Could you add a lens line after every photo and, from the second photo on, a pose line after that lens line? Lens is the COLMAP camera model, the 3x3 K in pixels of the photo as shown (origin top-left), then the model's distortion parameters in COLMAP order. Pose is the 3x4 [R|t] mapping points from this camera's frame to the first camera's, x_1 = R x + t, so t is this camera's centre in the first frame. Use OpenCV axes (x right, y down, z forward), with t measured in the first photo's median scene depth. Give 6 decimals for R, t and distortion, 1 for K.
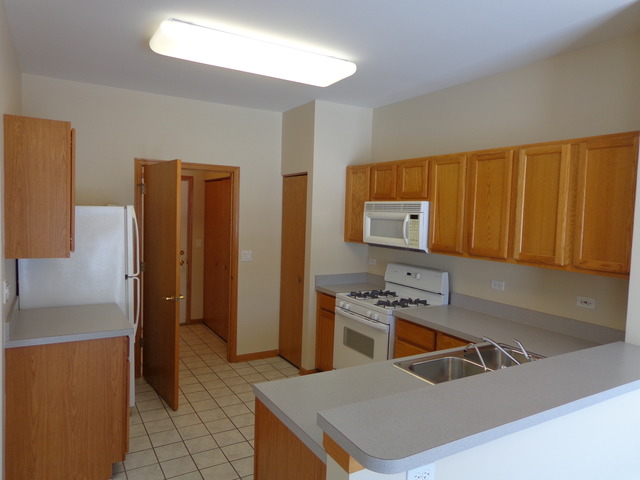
lens RADIAL K [[454.1, 0, 319.2], [0, 454.1, 239.7], [0, 0, 1]] dist [0.001909, 0.006651]
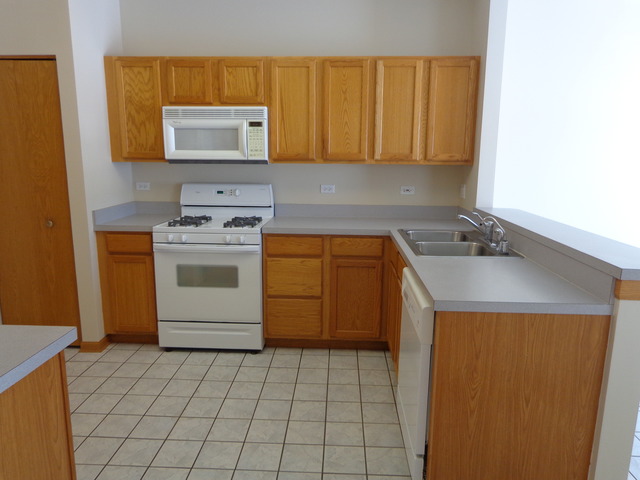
lens RADIAL K [[454.1, 0, 317.8], [0, 454.1, 236.9], [0, 0, 1]] dist [0.001909, 0.006651]
pose [[0.538831, -0.179214, 0.823130, -0.554365], [0.062625, 0.982927, 0.173010, 0.023749], [-0.840083, -0.041674, 0.540855, 0.429871]]
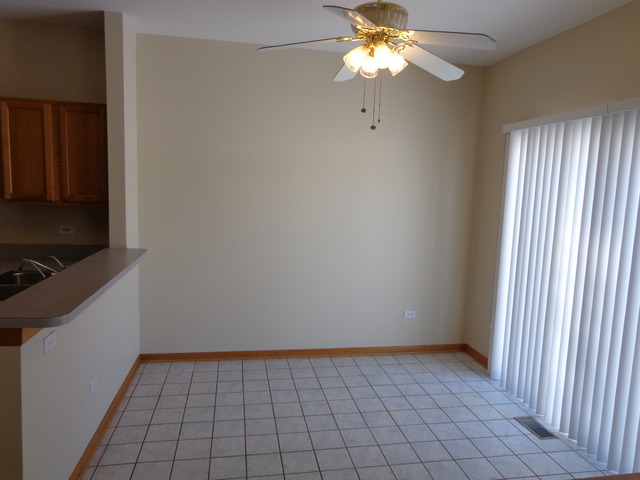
lens RADIAL K [[454.1, 0, 319.2], [0, 454.1, 237.6], [0, 0, 1]] dist [0.001909, 0.006651]
pose [[0.352317, -0.121925, 0.927905, -0.316225], [0.033611, 0.992486, 0.117649, 0.026617], [-0.935277, -0.010262, 0.353768, -0.117420]]
